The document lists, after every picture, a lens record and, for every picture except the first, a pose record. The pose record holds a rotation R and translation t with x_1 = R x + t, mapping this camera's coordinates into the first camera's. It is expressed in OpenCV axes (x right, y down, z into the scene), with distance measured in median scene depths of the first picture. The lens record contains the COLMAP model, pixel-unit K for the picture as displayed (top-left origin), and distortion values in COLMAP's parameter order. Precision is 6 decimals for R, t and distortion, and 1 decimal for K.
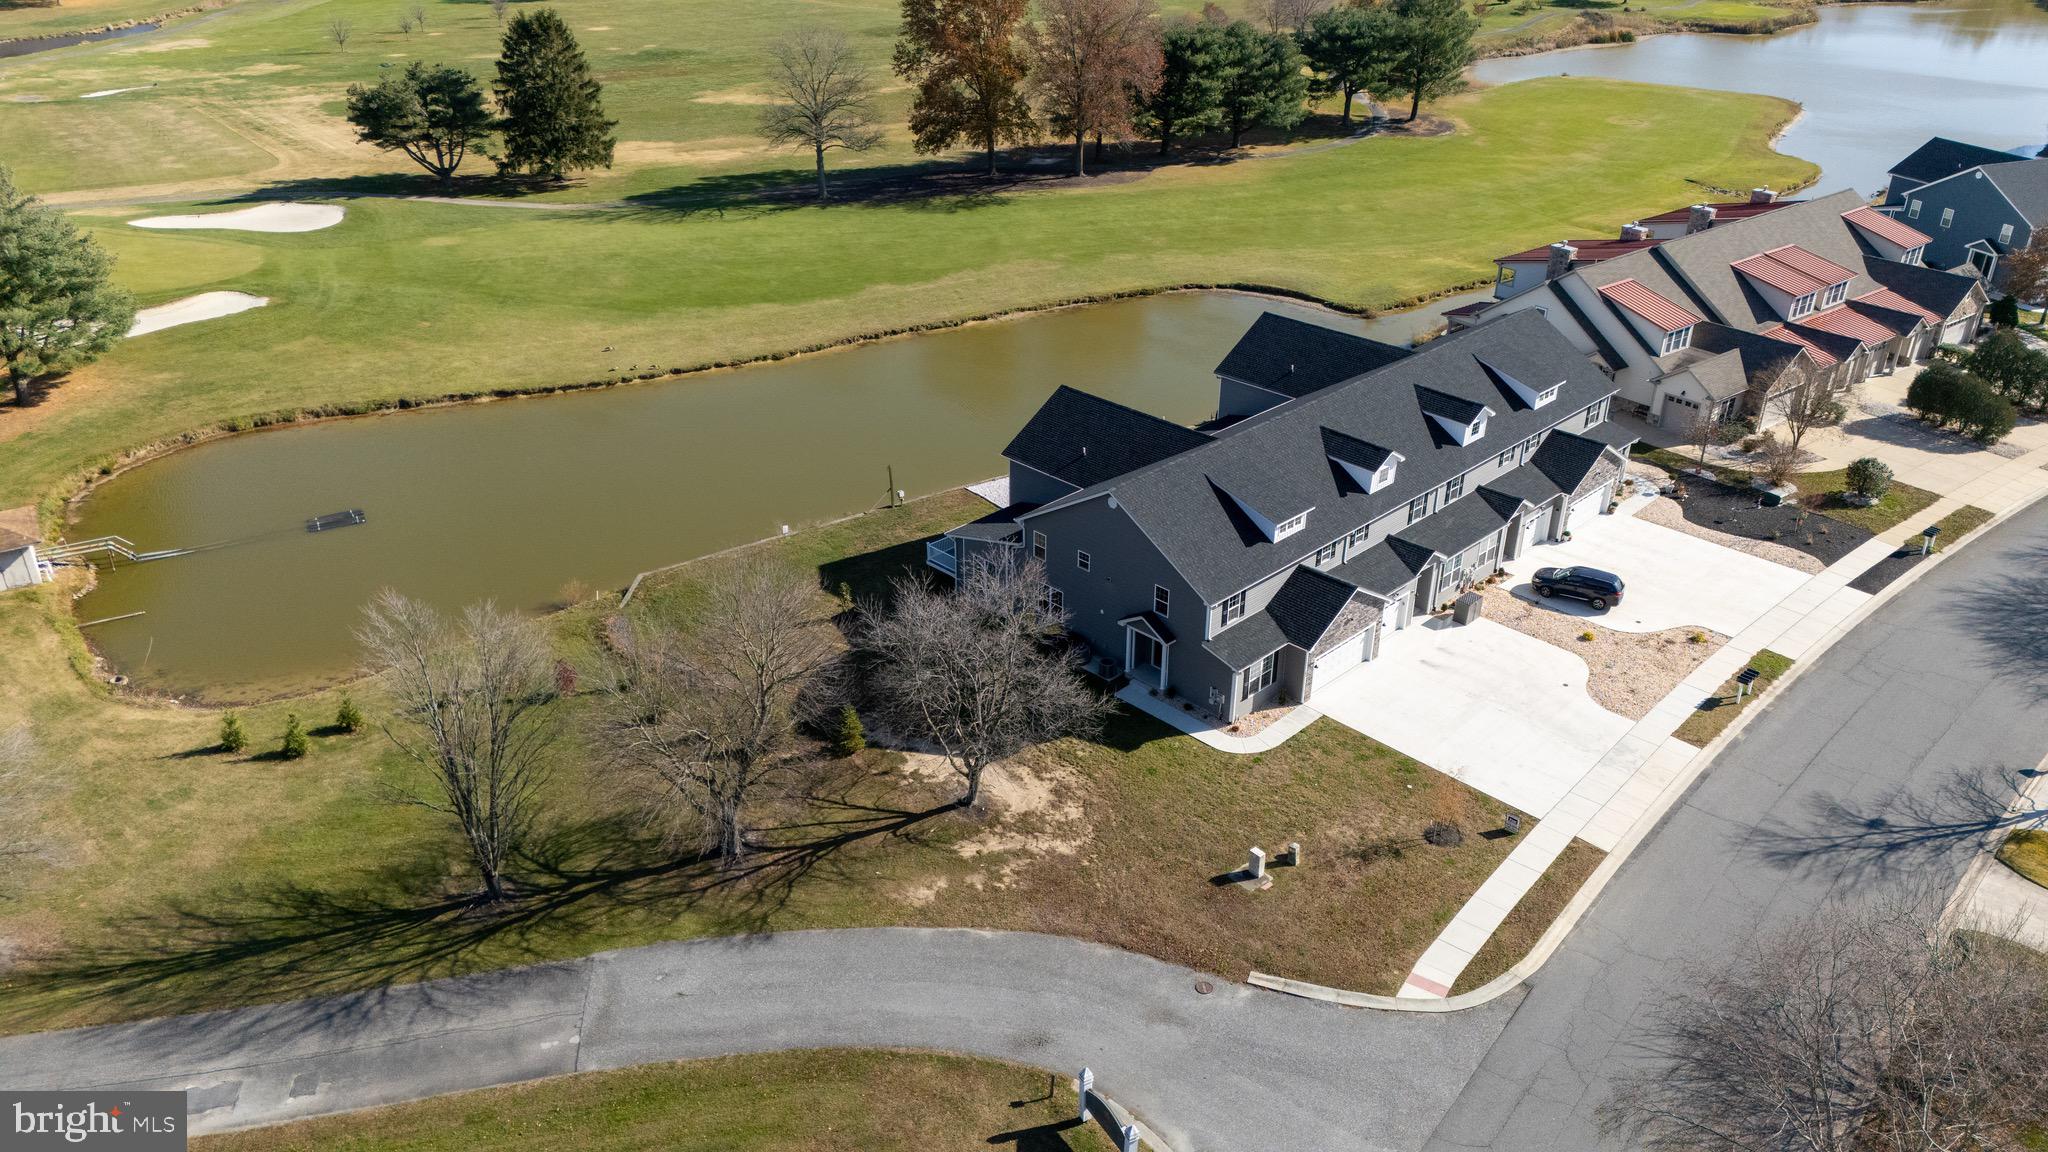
lens RADIAL K [[1494.1, 0, 1008.6], [0, 1494.1, 578.2], [0, 0, 1]] dist [0.104891, -0.116851]
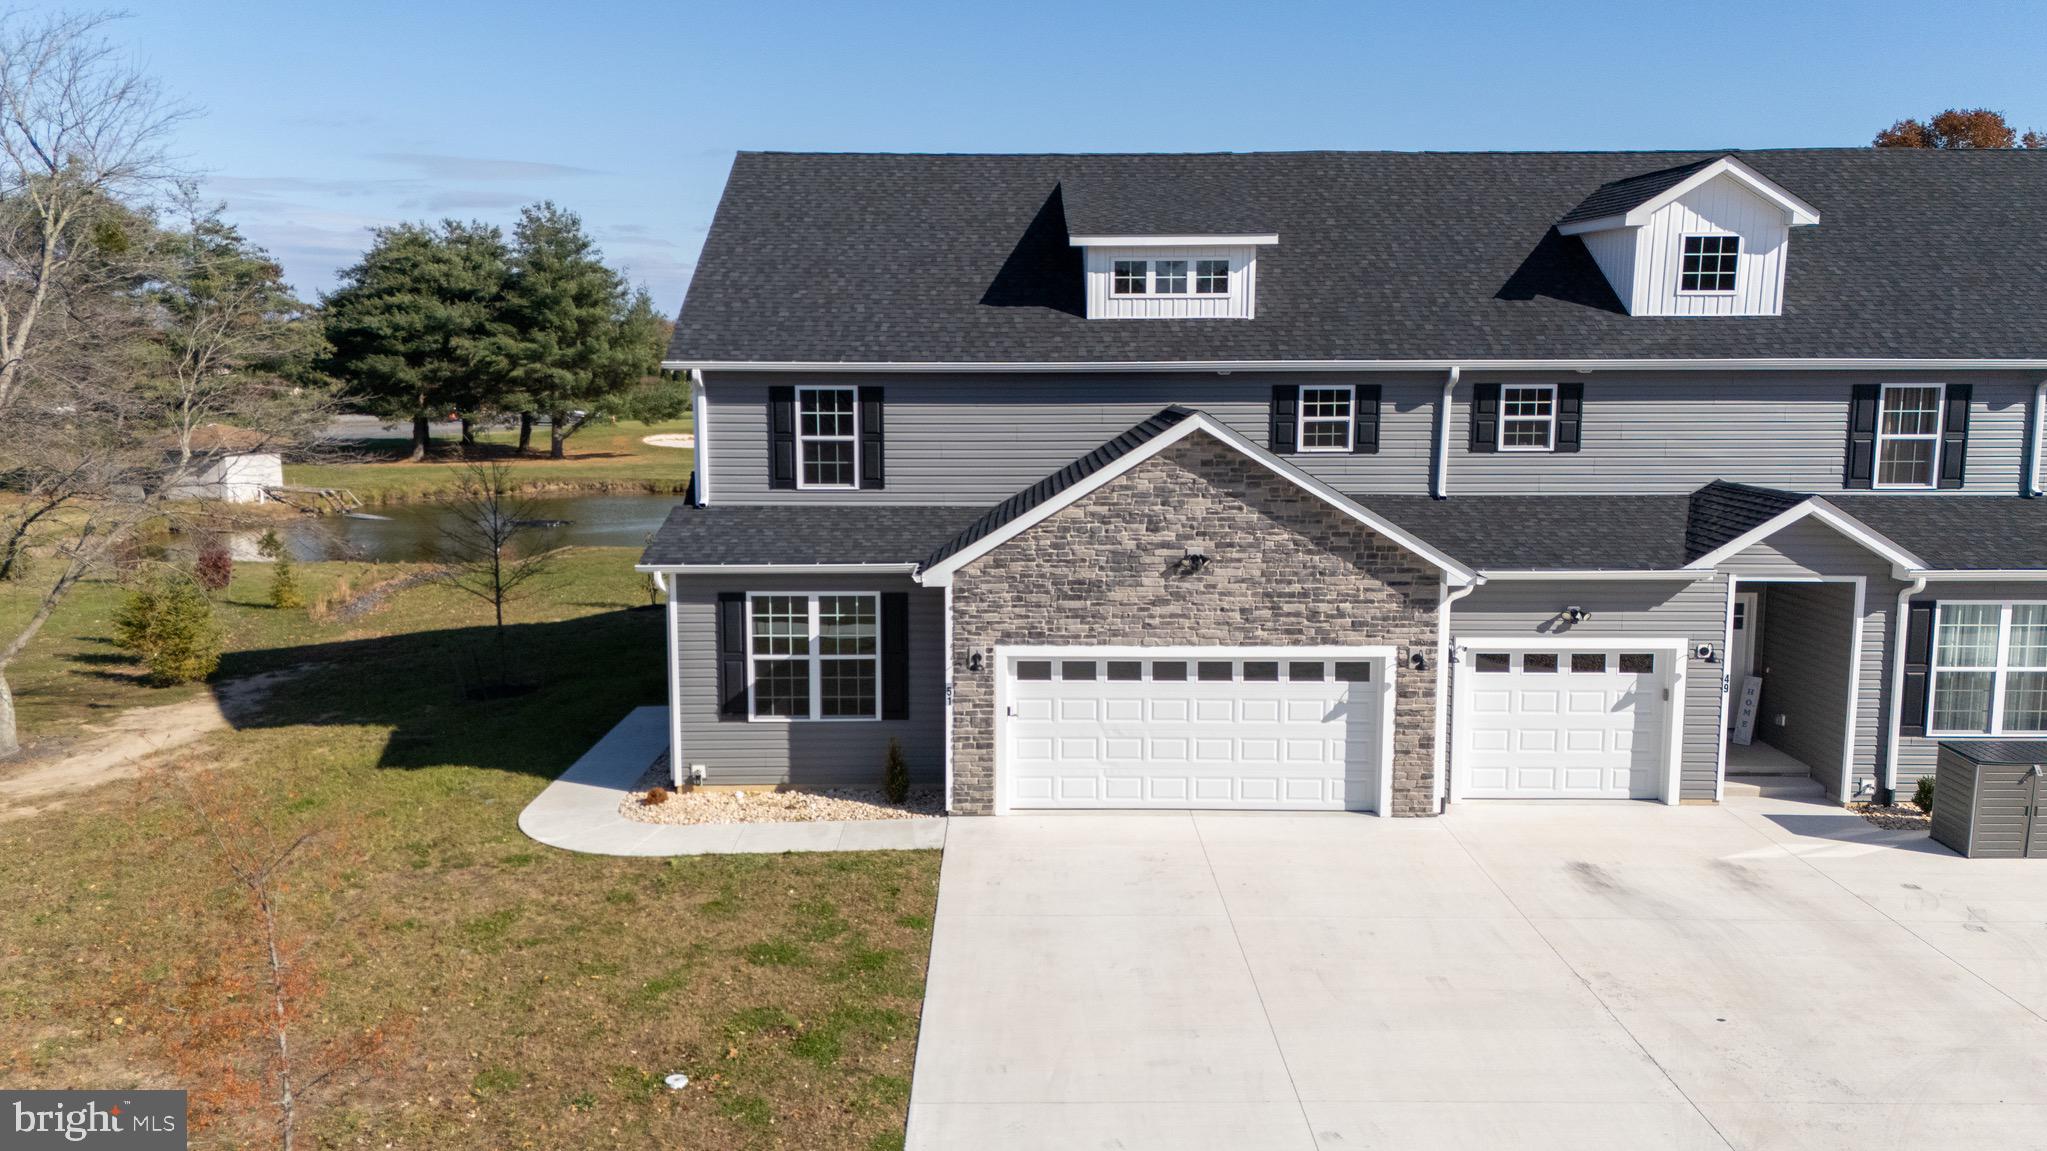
lens RADIAL K [[1493.4, 0, 1008.1], [0, 1493.4, 577.7], [0, 0, 1]] dist [0.104891, -0.116851]
pose [[0.712910, 0.101132, -0.693925, 0.230281], [-0.334662, 0.918656, -0.209935, 0.057634], [0.616247, 0.381895, 0.688764, 0.476837]]
